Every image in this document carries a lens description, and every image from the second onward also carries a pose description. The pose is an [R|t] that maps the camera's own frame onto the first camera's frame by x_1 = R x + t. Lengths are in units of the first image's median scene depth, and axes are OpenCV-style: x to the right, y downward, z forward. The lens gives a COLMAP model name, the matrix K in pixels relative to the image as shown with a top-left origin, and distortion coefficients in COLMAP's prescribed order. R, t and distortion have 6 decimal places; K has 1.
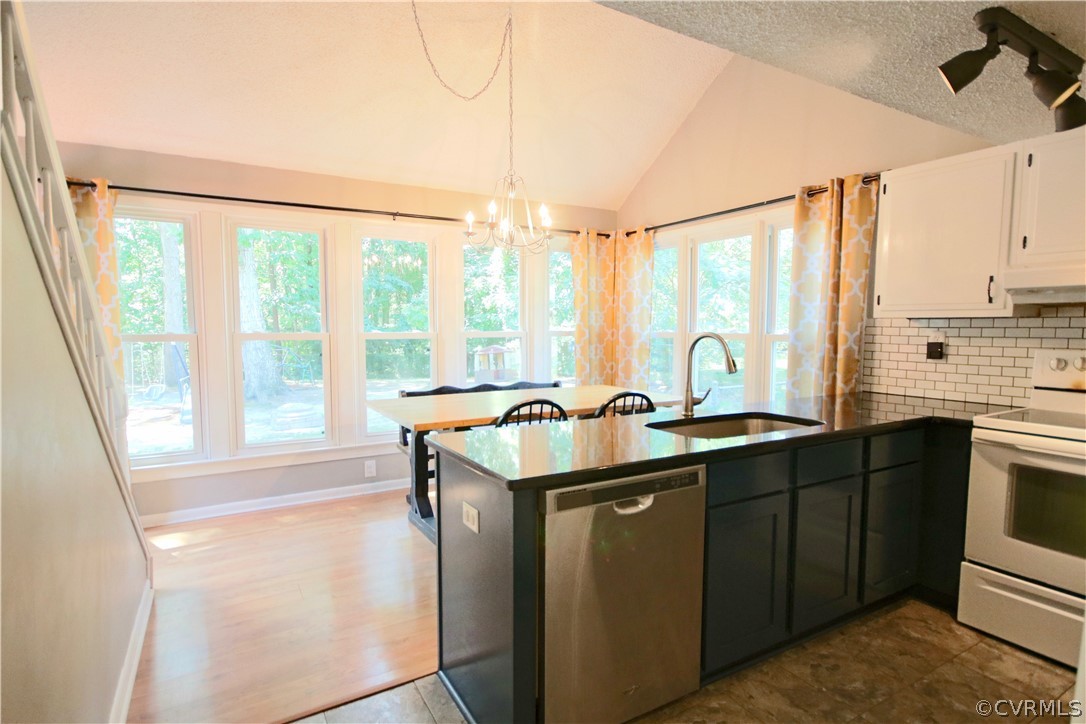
lens RADIAL K [[558.2, 0, 544.0], [0, 558.2, 368.4], [0, 0, 1]] dist [-0.005764, 0.000301]
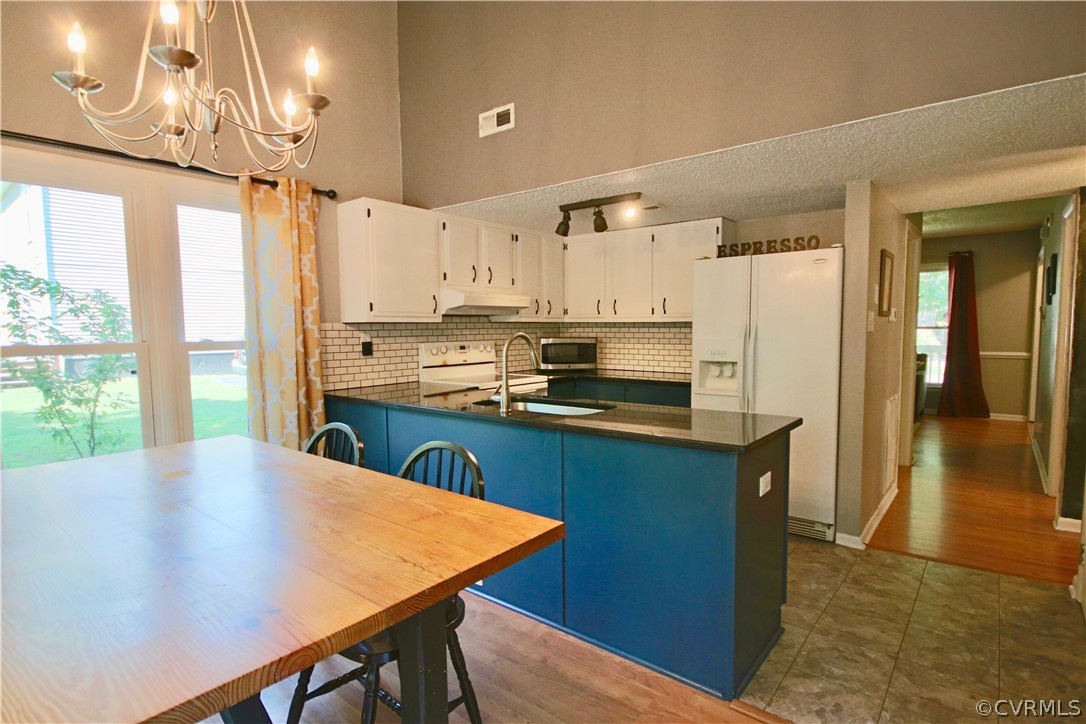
lens RADIAL K [[558.2, 0, 544.0], [0, 558.2, 368.4], [0, 0, 1]] dist [-0.005764, 0.000301]
pose [[-0.345694, -0.069382, 0.935779, -0.604886], [0.082592, 0.991142, 0.103998, -0.082646], [-0.934705, 0.113240, -0.336901, 1.013917]]
